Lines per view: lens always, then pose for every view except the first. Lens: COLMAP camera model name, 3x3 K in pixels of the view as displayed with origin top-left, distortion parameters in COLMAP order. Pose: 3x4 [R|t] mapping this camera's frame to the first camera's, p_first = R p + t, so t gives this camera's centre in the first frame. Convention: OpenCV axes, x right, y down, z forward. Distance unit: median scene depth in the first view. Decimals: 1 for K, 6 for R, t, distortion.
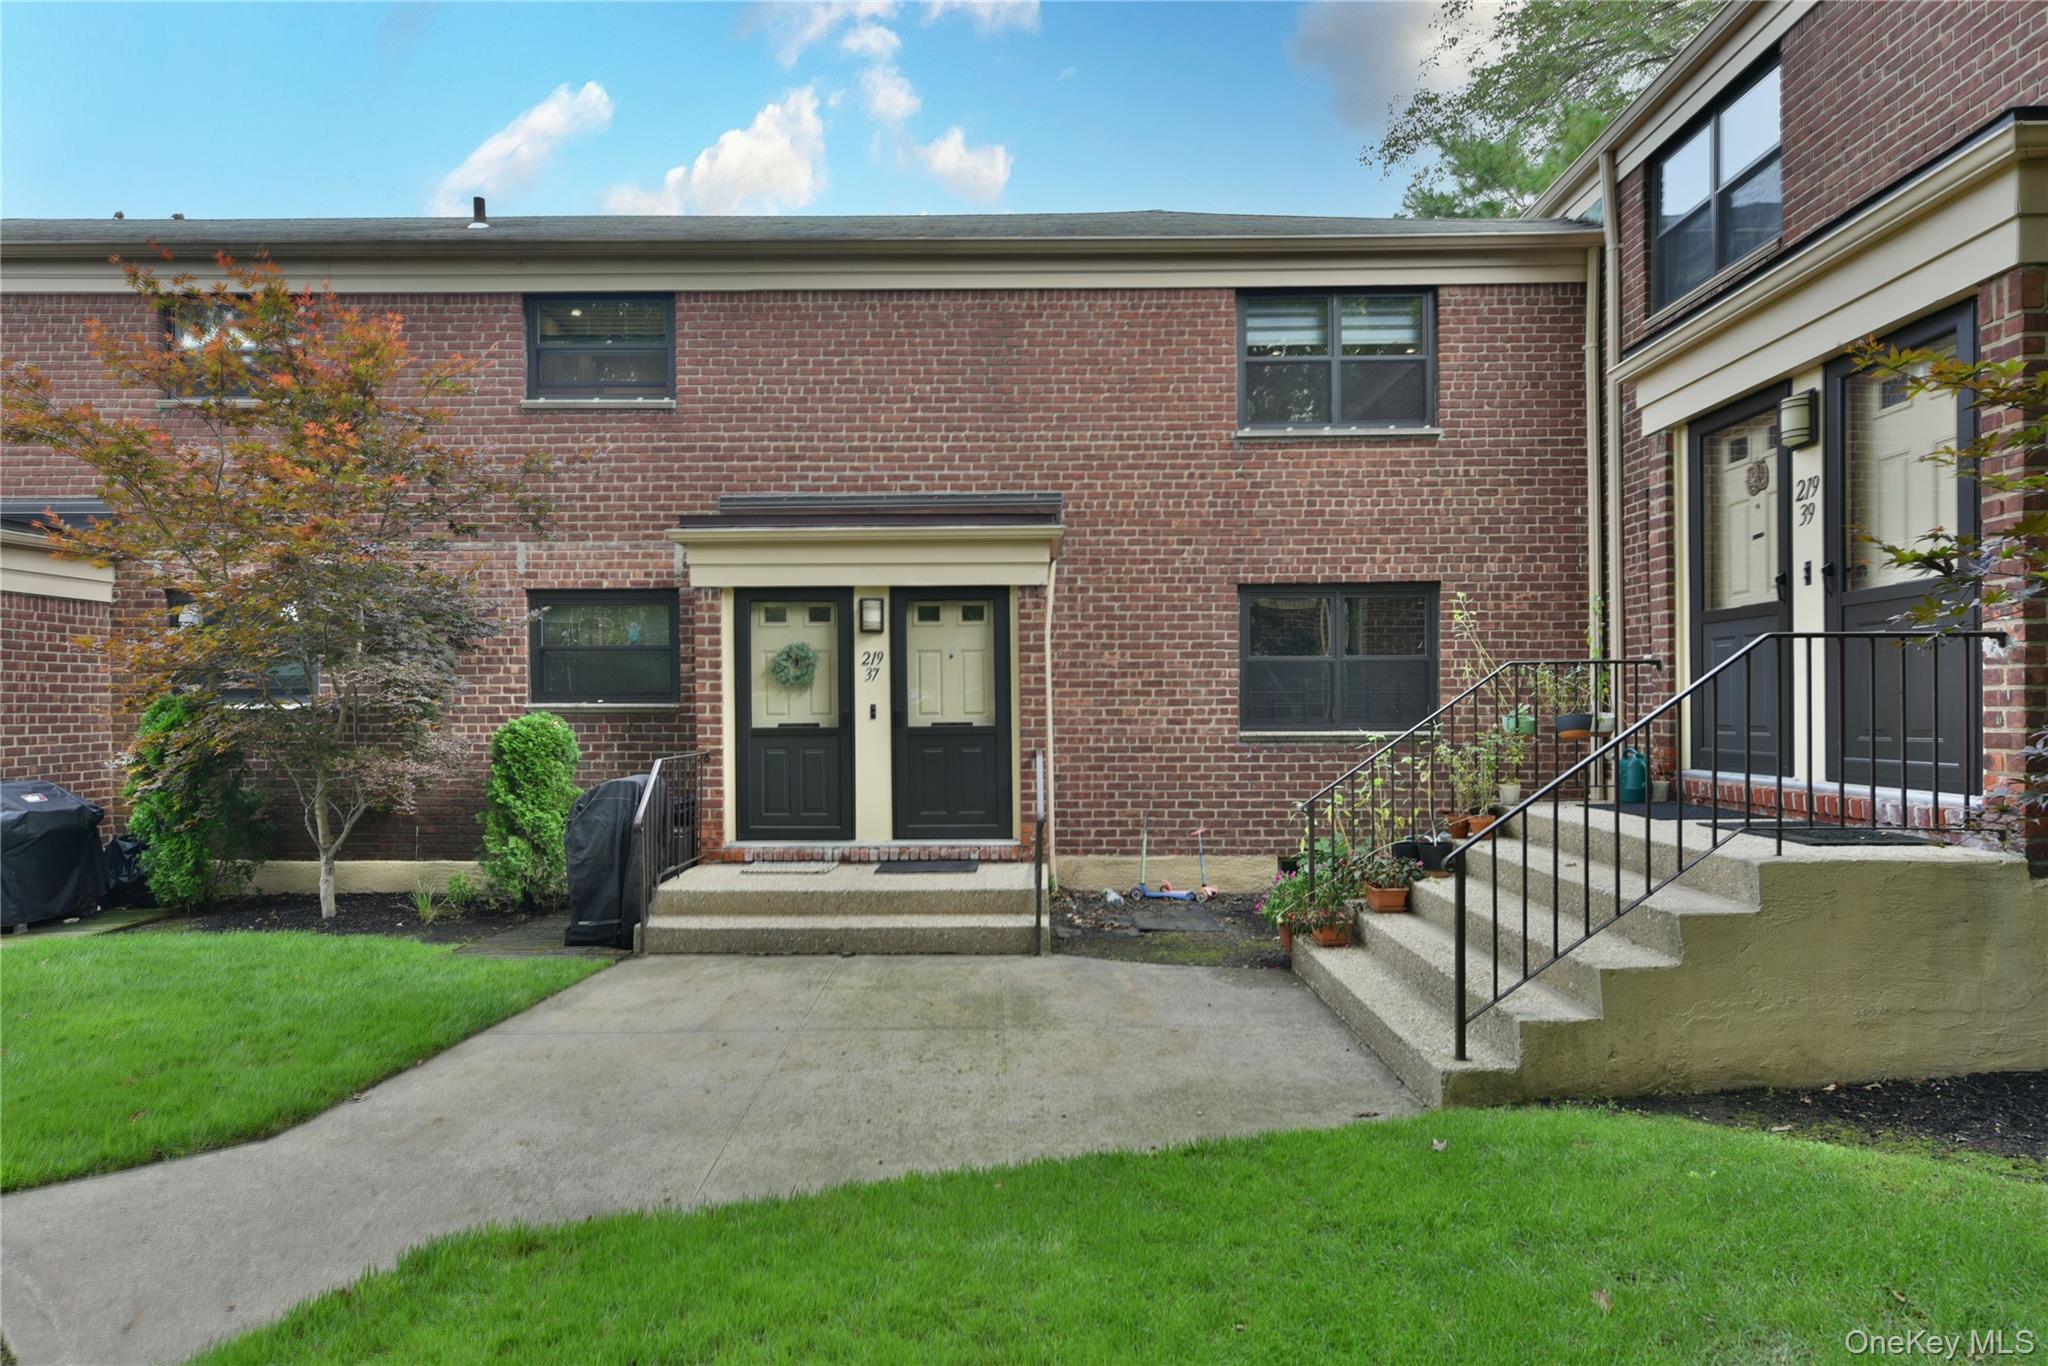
lens RADIAL K [[1204.8, 0, 1028.5], [0, 1204.8, 736.0], [0, 0, 1]] dist [0.026045, -0.027946]
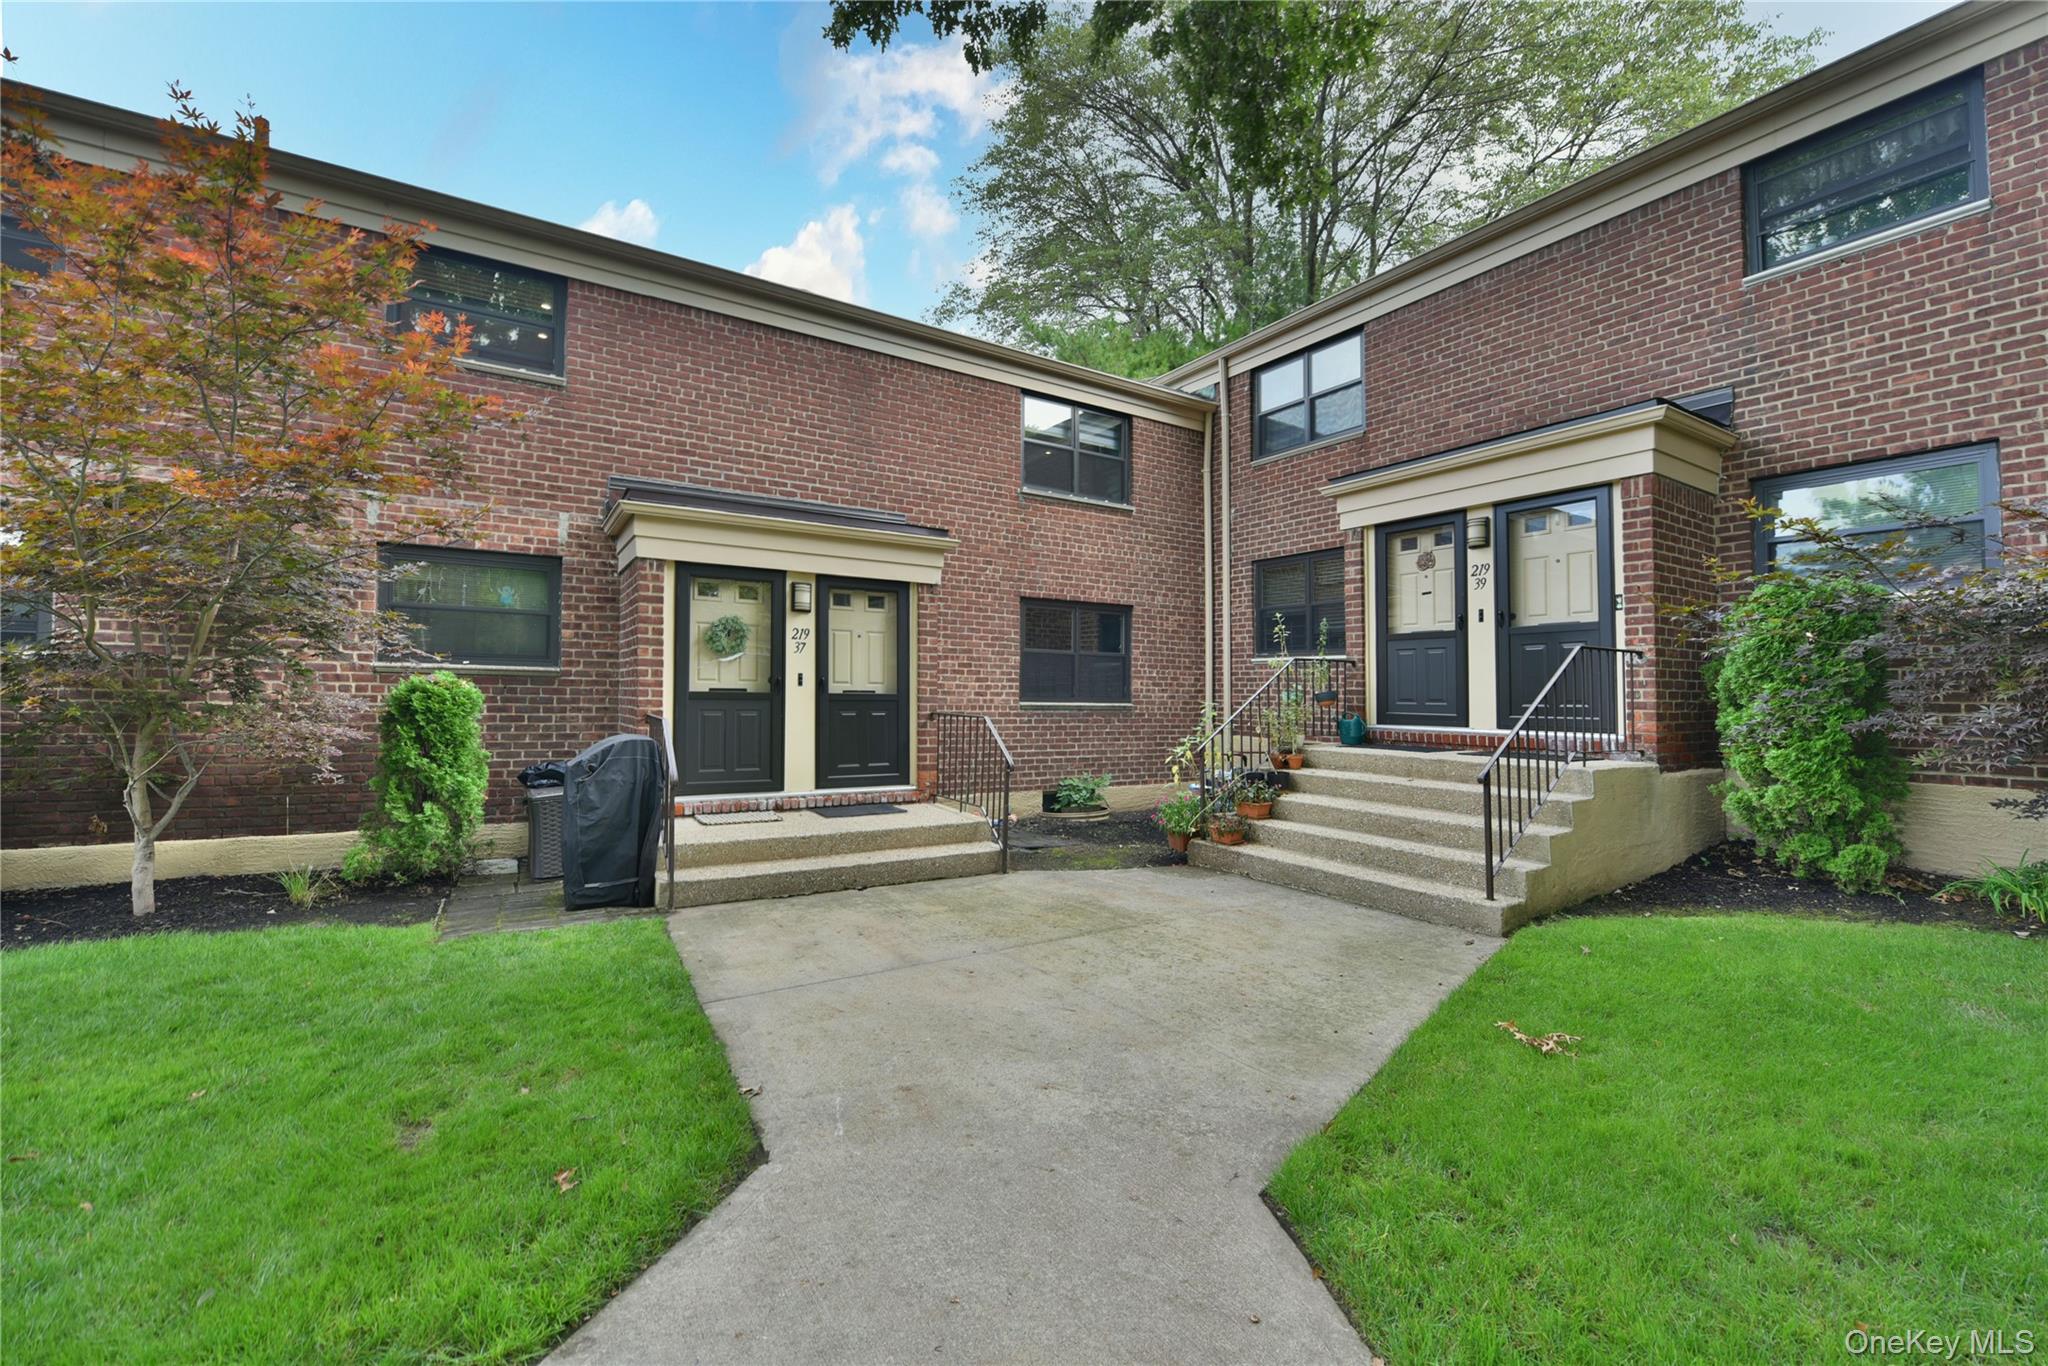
lens RADIAL K [[847.3, 0, 1024.0], [0, 847.3, 683.0], [0, 0, 1]] dist [-0.009797, 0.000235]
pose [[0.834328, 0.025592, 0.550673, -0.367972], [-0.006324, 0.999300, -0.036861, 0.011001], [-0.551231, 0.027272, 0.833907, 0.182950]]
